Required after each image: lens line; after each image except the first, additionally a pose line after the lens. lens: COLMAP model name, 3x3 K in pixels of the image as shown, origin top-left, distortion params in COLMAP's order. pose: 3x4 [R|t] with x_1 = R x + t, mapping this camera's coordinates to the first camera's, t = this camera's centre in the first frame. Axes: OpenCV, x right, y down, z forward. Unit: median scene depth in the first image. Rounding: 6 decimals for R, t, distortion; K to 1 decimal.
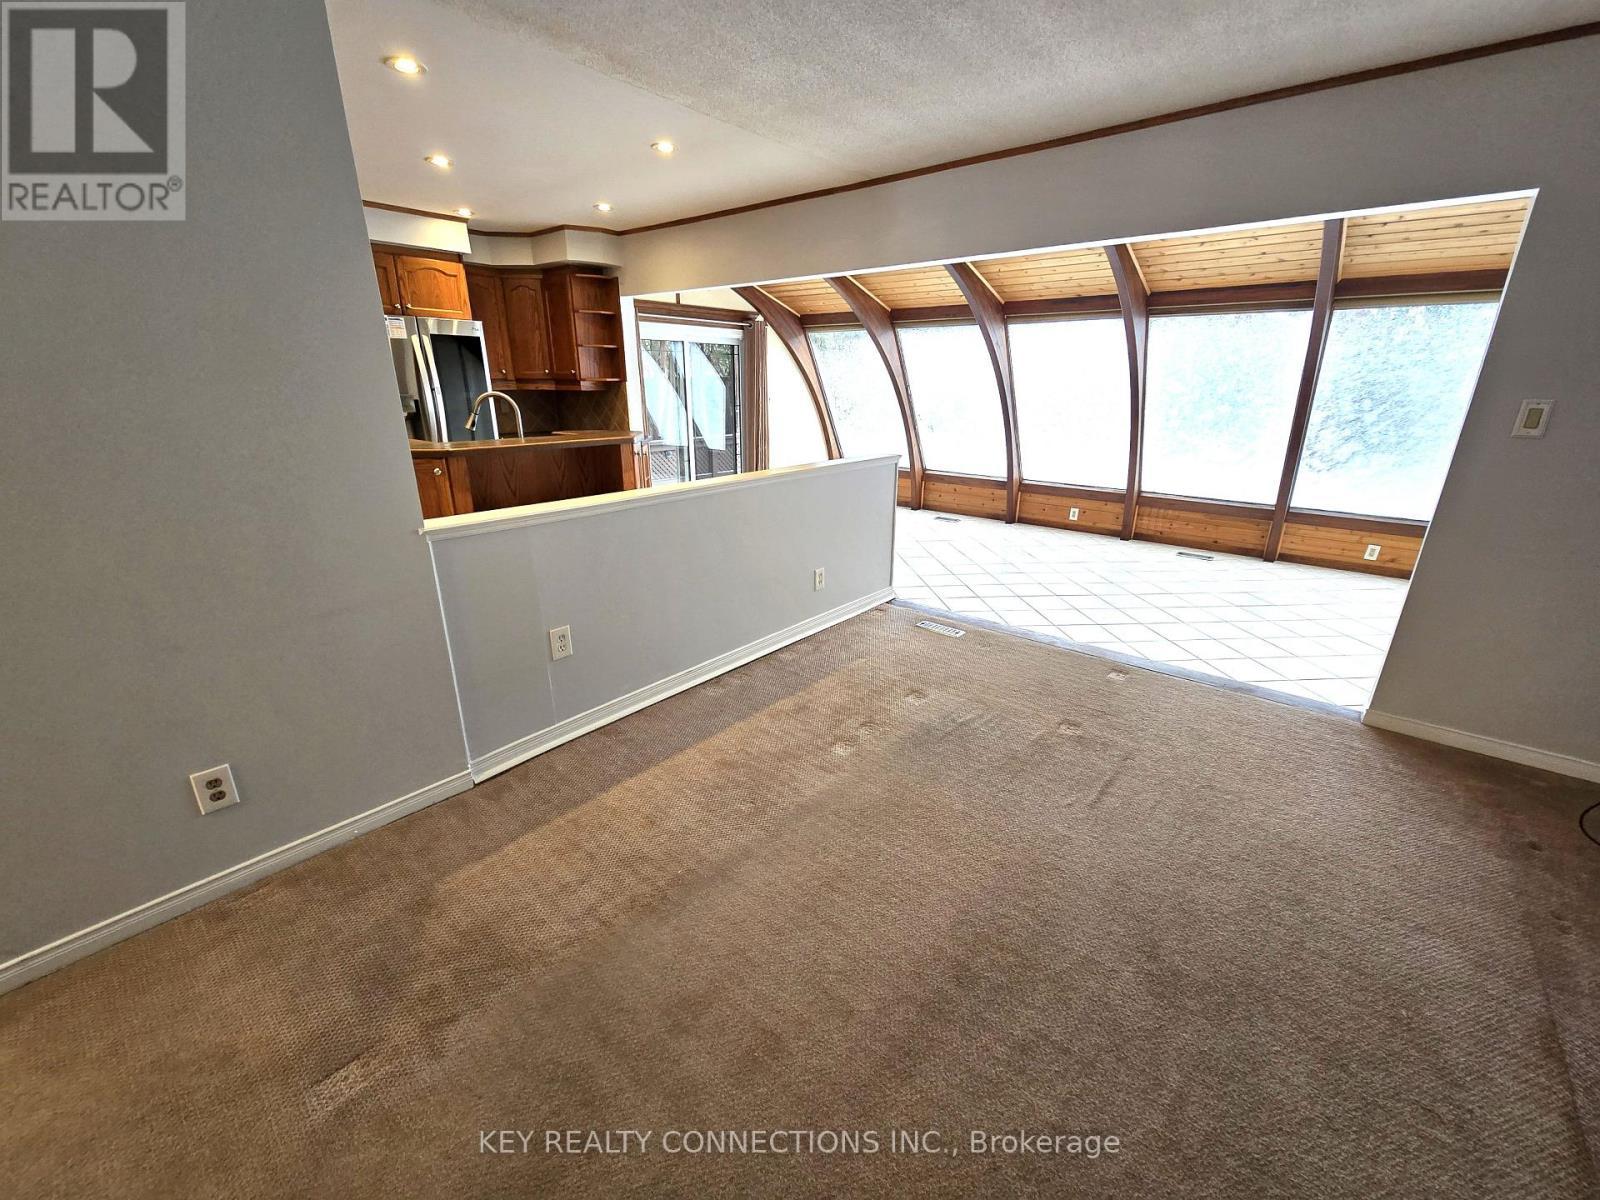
lens RADIAL K [[651.3, 0, 799.1], [0, 651.3, 603.9], [0, 0, 1]] dist [0.002447, -0.000795]
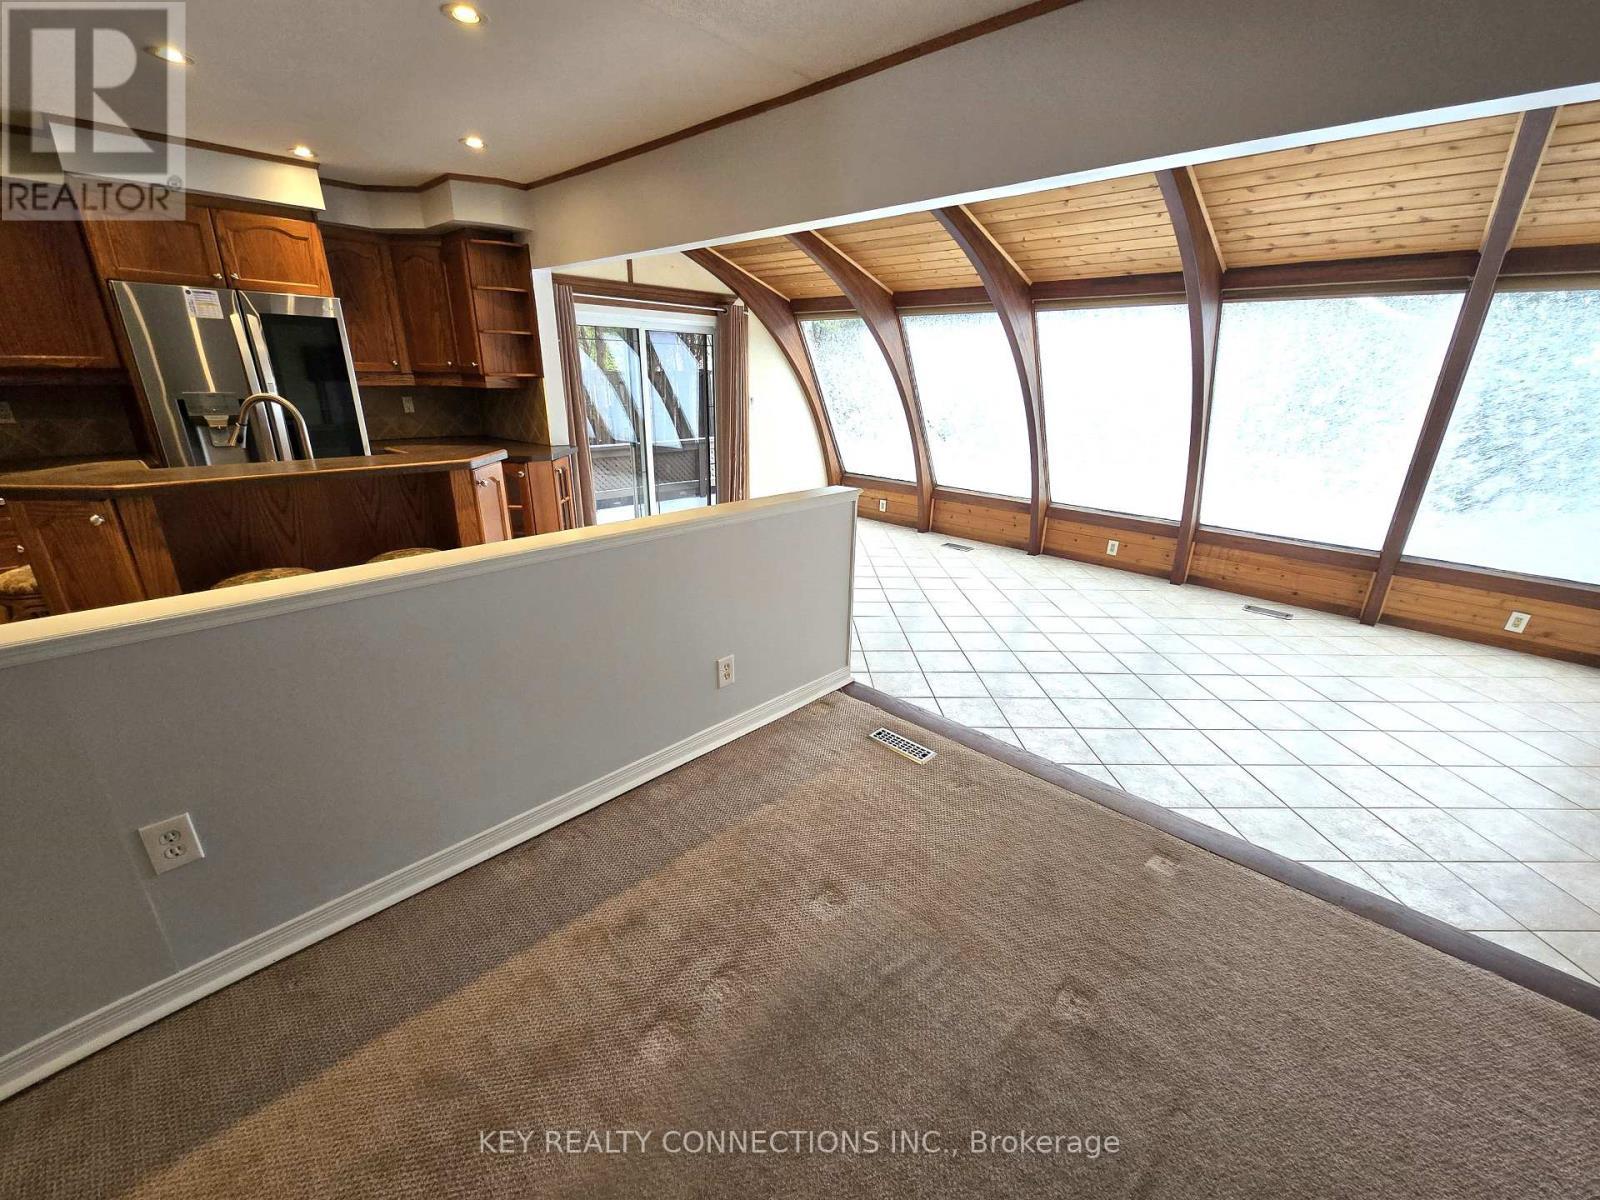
lens RADIAL K [[651.3, 0, 797.7], [0, 651.3, 606.3], [0, 0, 1]] dist [0.002447, -0.000795]
pose [[0.997966, 0.034249, -0.053761, 0.105281], [-0.033511, 0.999332, 0.014567, -0.088665], [0.054224, -0.012736, 0.998448, 0.230253]]
